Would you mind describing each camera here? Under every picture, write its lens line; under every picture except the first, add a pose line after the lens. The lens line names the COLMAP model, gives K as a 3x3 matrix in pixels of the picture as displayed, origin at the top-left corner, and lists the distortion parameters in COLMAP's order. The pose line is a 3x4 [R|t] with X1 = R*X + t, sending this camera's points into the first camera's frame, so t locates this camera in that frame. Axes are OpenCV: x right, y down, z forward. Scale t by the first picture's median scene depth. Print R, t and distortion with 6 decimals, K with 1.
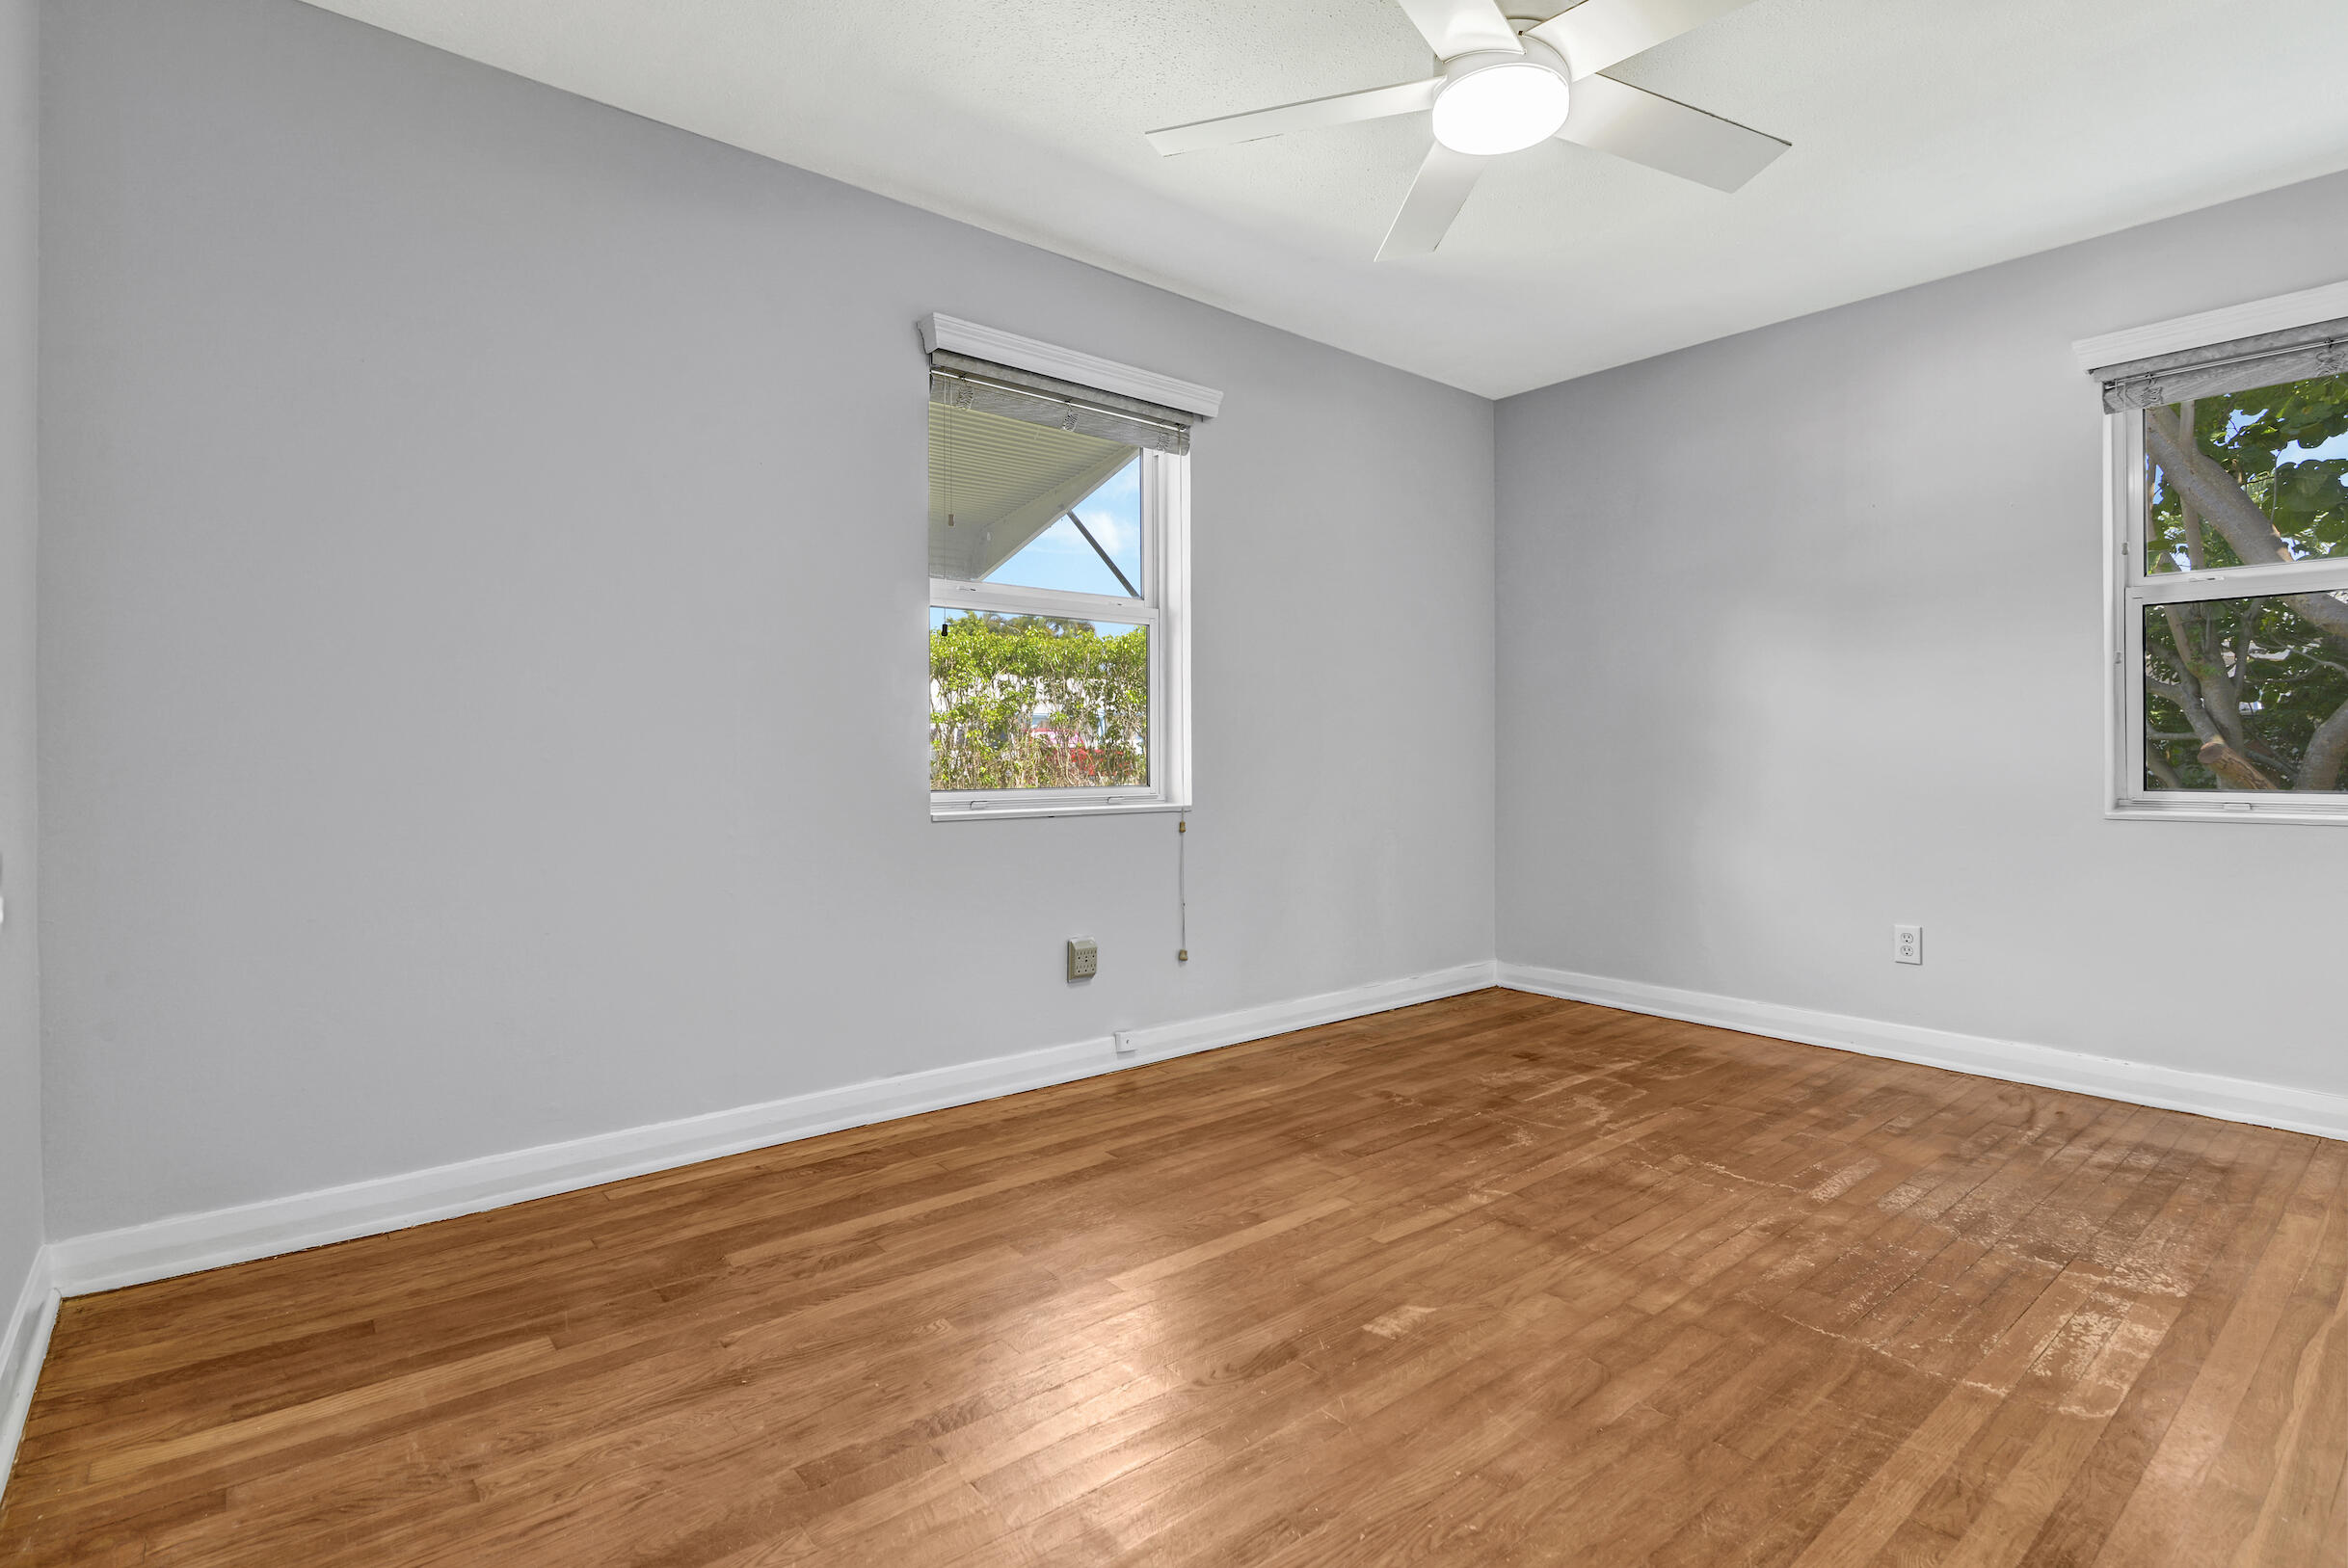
lens RADIAL K [[1159.8, 0, 1173.0], [0, 1159.8, 766.8], [0, 0, 1]] dist [-0.025442, -0.000889]
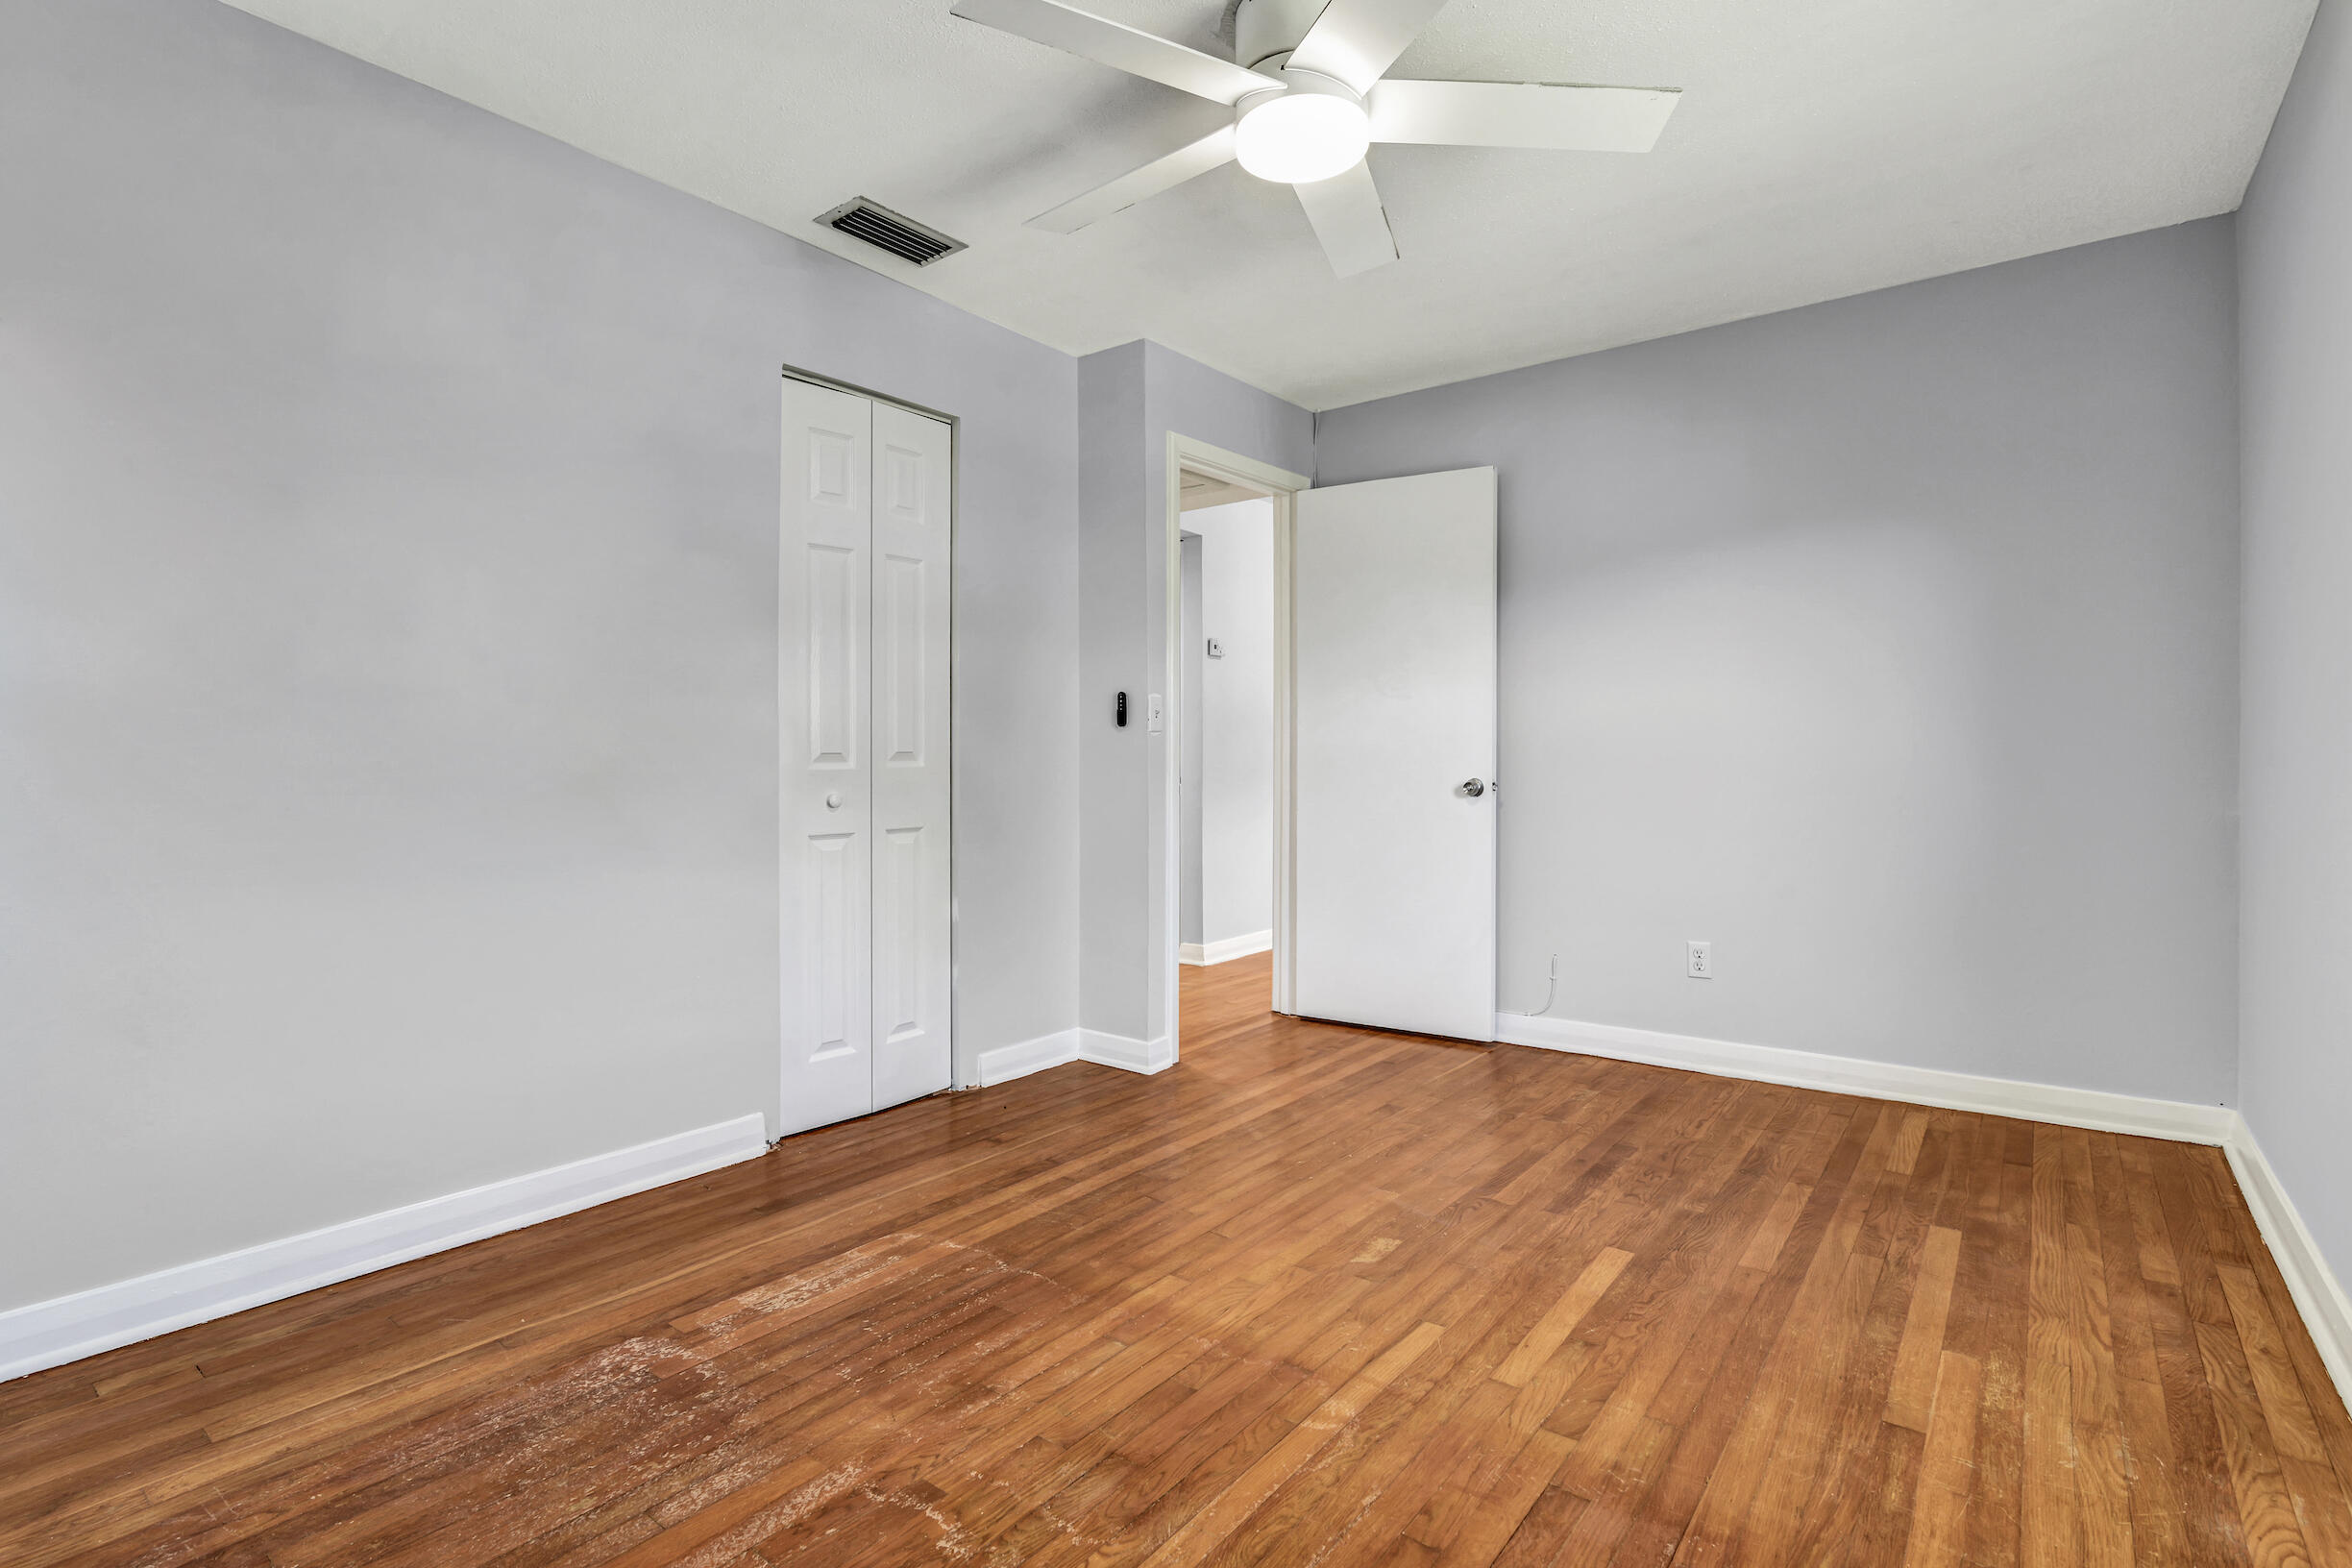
lens RADIAL K [[1161.9, 0, 1175.0], [0, 1161.9, 766.8], [0, 0, 1]] dist [-0.025442, -0.000889]
pose [[-0.977120, 0.005583, -0.212617, 0.597896], [-0.000006, 0.999655, 0.026277, -0.056160], [0.212690, 0.025677, -0.976782, 1.930551]]
